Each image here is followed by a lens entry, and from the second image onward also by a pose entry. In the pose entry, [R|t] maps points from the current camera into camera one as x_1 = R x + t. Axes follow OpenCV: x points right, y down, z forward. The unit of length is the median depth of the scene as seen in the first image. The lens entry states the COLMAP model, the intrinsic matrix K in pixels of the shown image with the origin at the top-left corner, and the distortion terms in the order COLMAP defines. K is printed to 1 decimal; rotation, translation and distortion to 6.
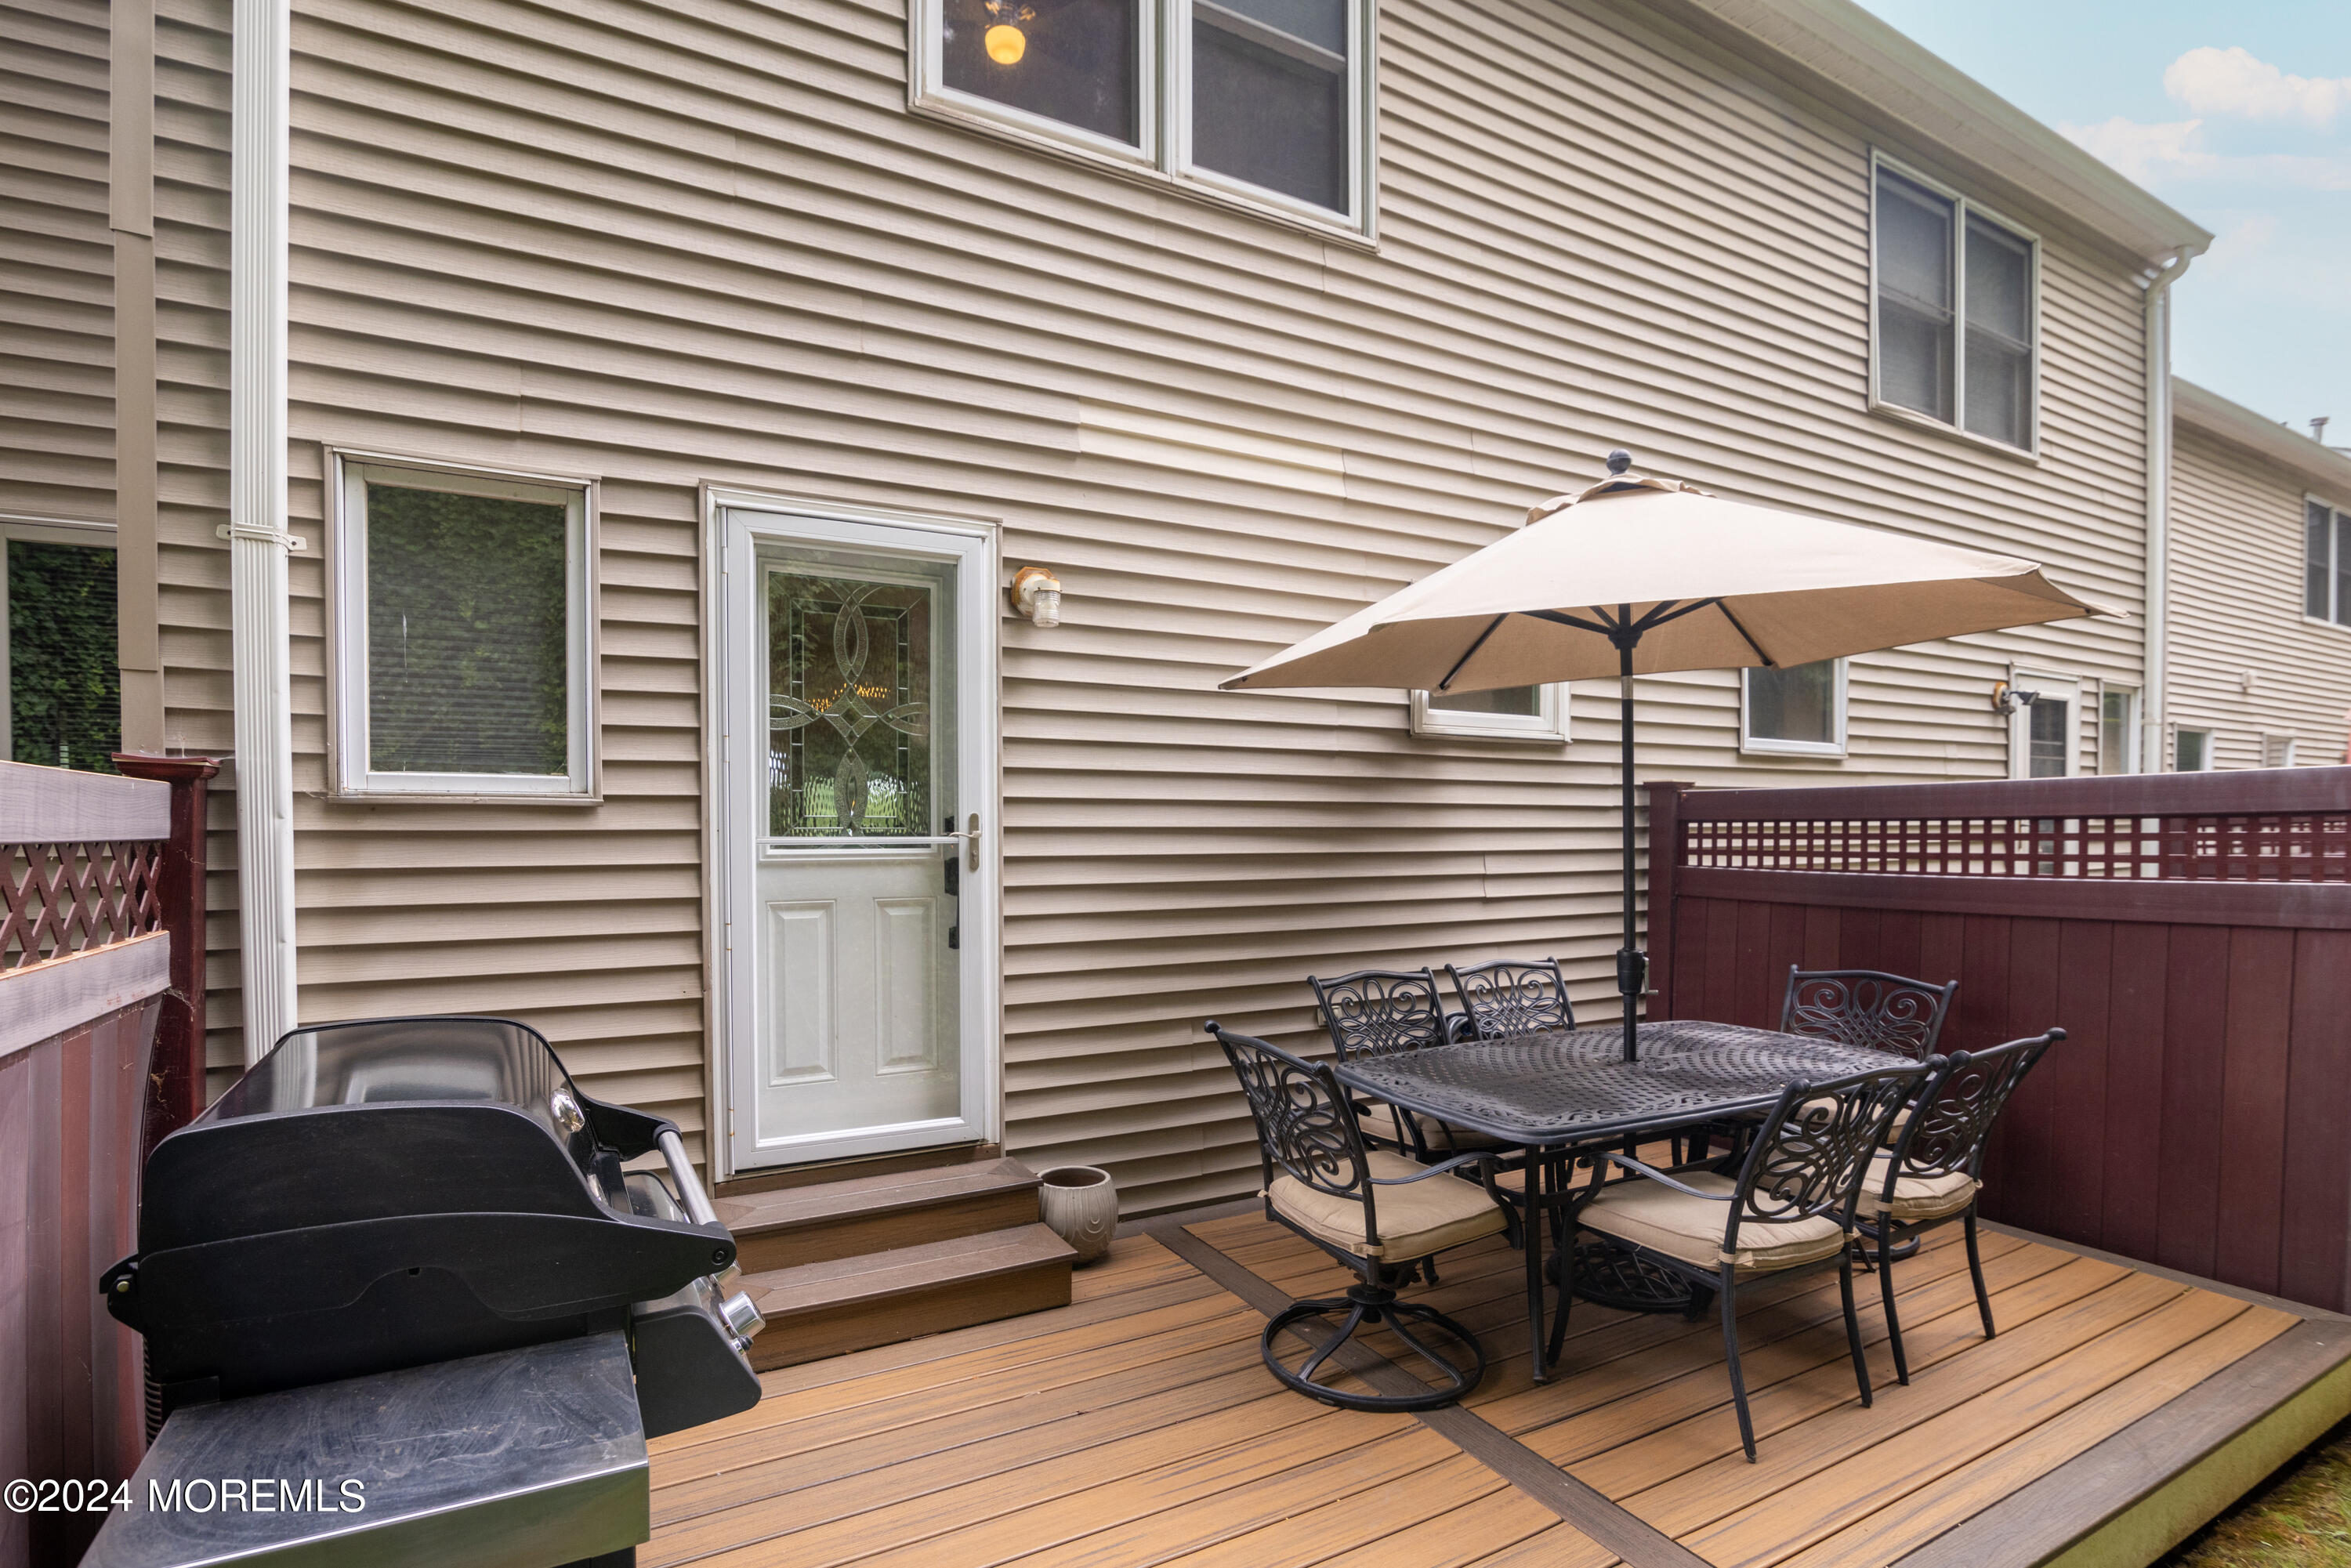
lens RADIAL K [[1097.8, 0, 1122.0], [0, 1097.8, 839.2], [0, 0, 1]] dist [-0.010802, 0.000033]
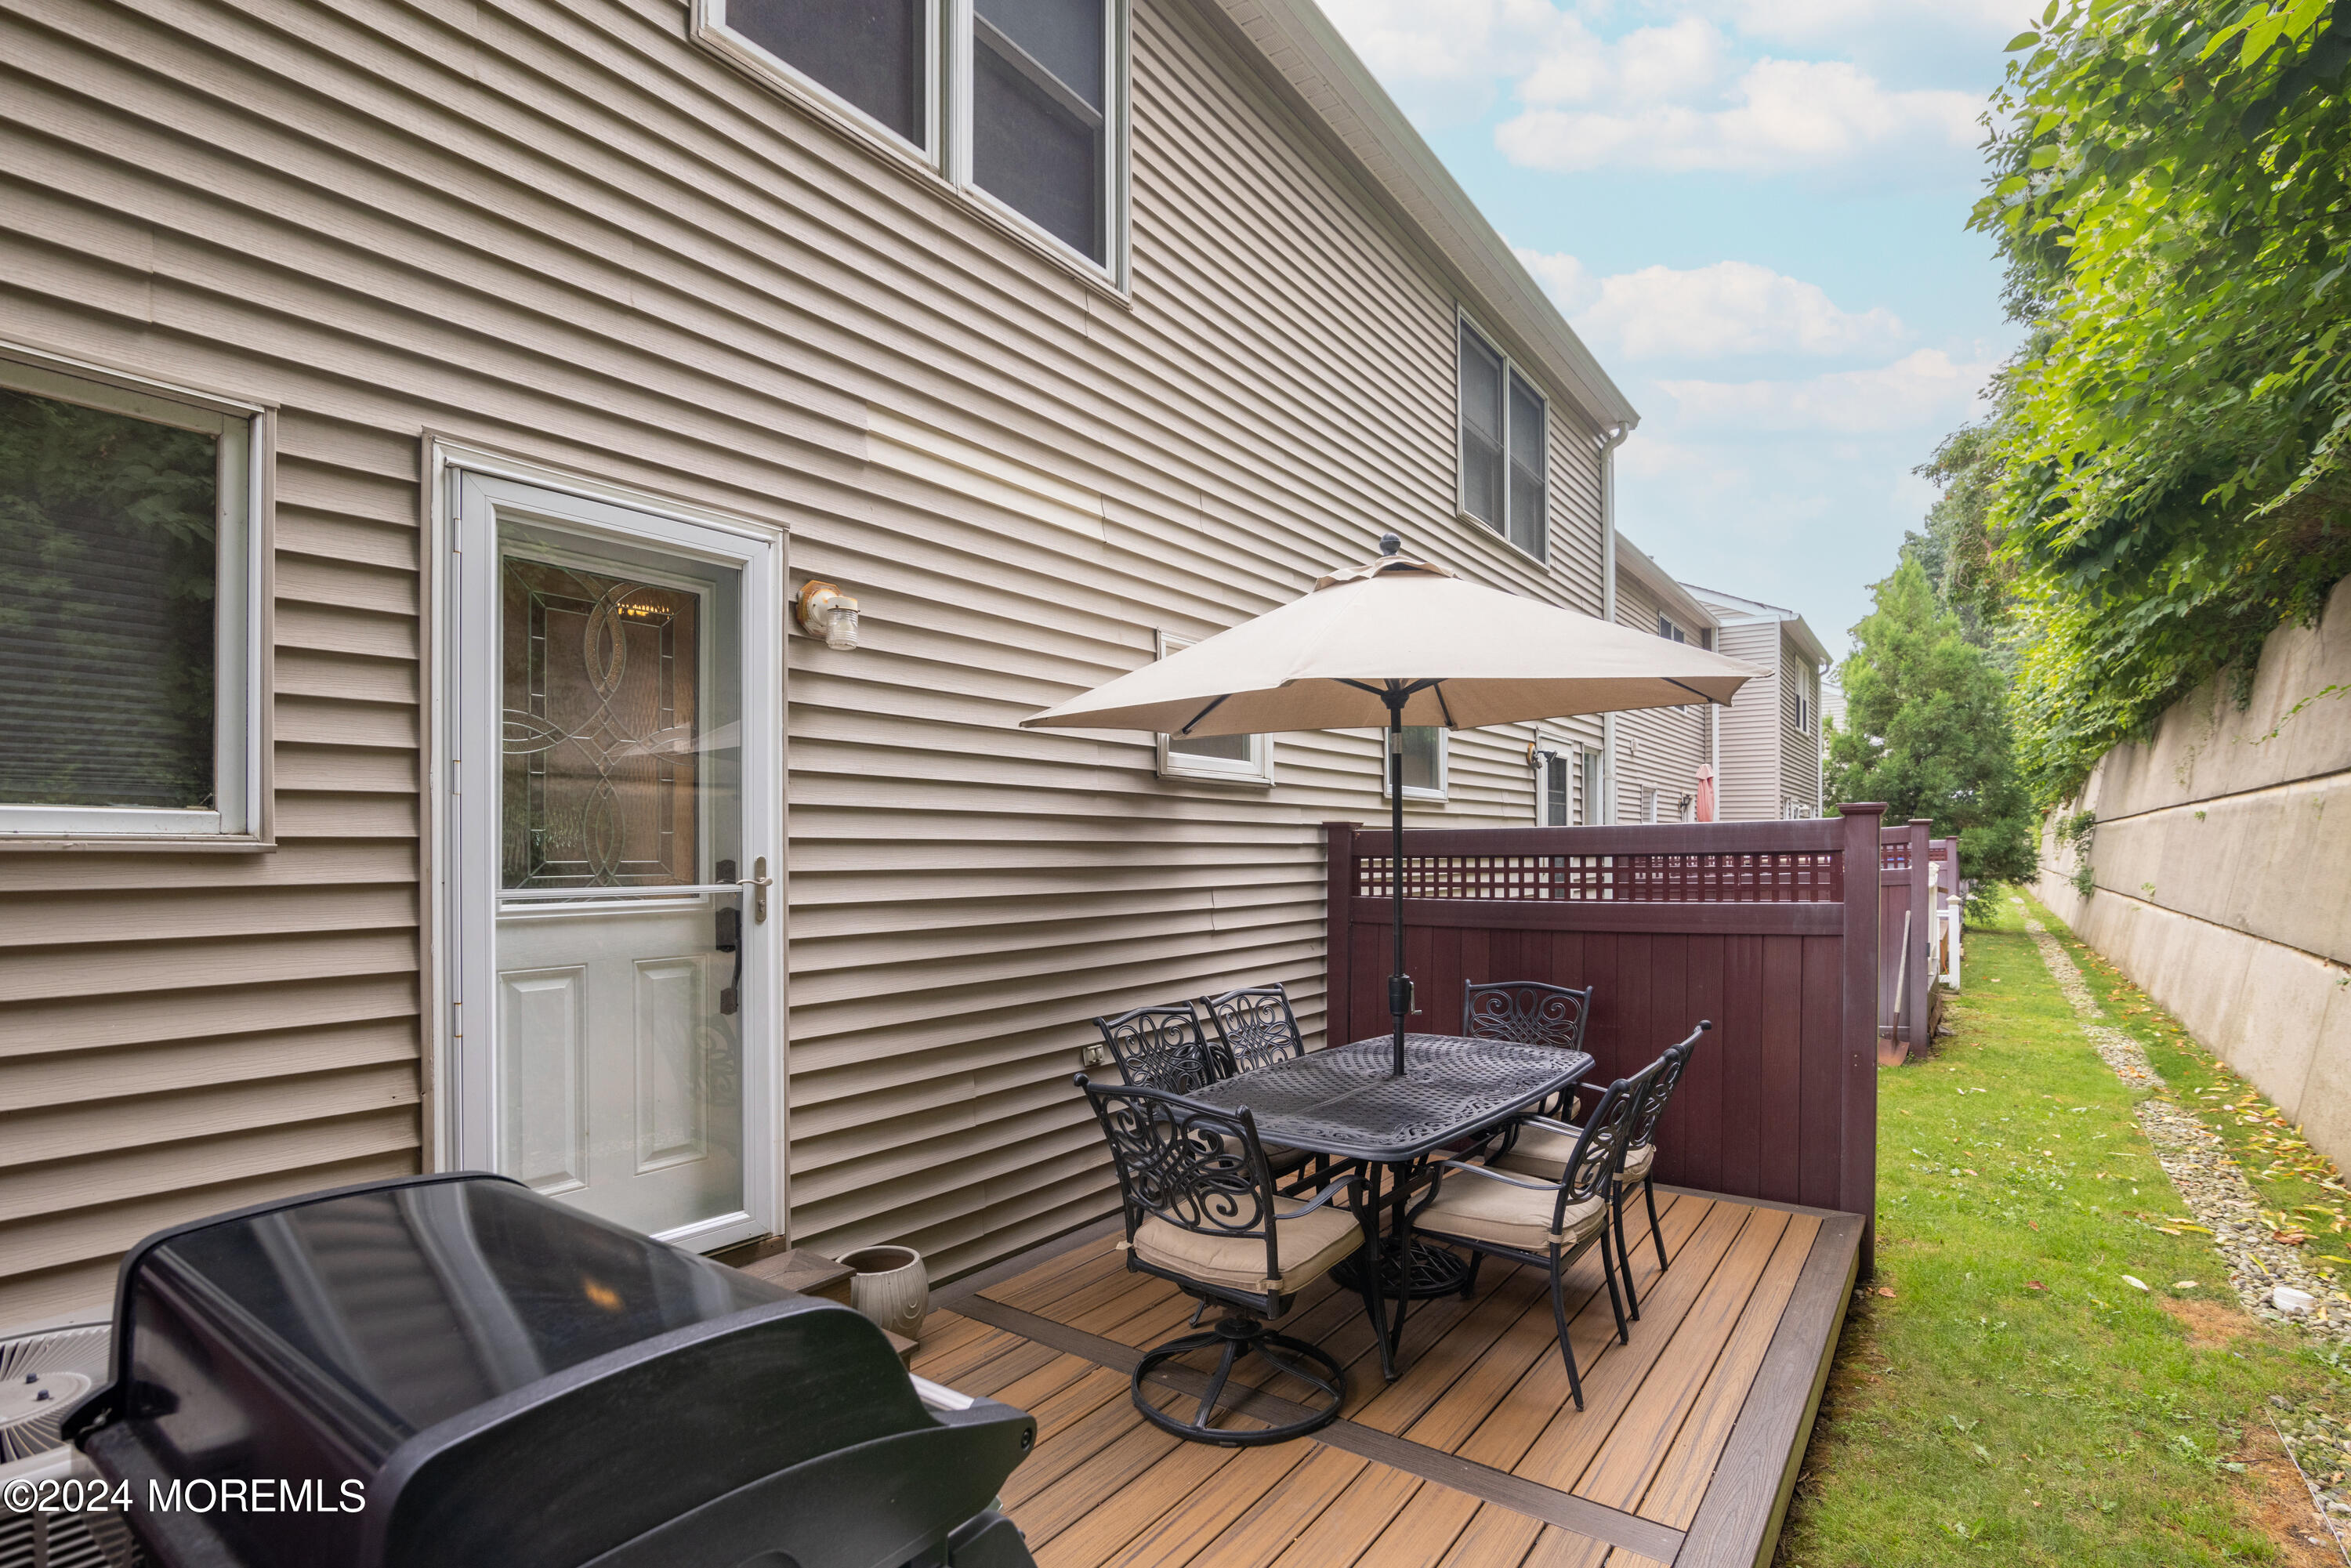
lens RADIAL K [[1097.8, 0, 1183.7], [0, 1097.8, 841.3], [0, 0, 1]] dist [-0.010802, 0.000033]
pose [[0.900706, 0.000349, 0.434429, -0.206619], [0.010353, 0.999698, -0.022268, -0.012837], [-0.434306, 0.024555, 0.900431, 0.071481]]
